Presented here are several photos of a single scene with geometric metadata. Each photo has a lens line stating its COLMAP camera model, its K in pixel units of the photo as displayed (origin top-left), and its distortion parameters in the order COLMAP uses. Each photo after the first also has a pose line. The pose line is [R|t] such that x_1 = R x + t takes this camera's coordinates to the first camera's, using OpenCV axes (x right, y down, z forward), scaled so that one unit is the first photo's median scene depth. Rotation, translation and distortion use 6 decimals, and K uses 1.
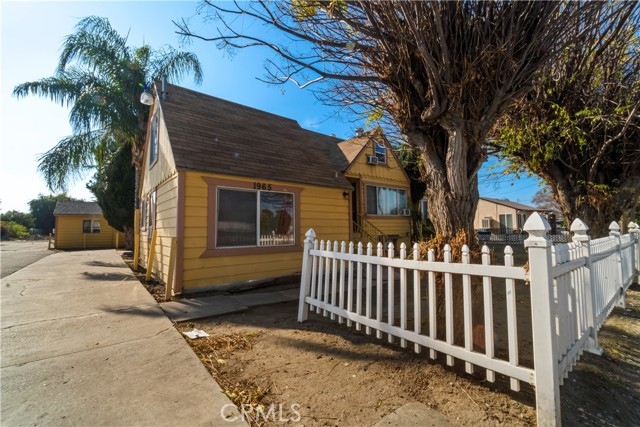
lens RADIAL K [[267.3, 0, 320.0], [0, 267.3, 213.5], [0, 0, 1]] dist [-0.002664, -0.000277]
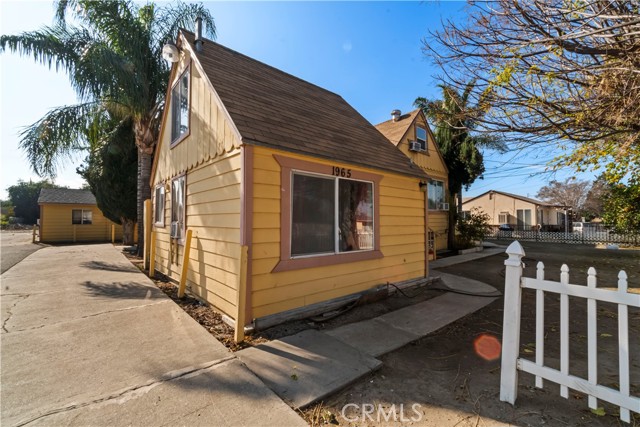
lens RADIAL K [[267.3, 0, 320.0], [0, 267.3, 213.5], [0, 0, 1]] dist [-0.002664, -0.000277]
pose [[0.999261, 0.013441, 0.036006, -0.177137], [-0.014606, 0.999372, 0.032288, -0.005978], [-0.035550, -0.032790, 0.998830, 0.156110]]
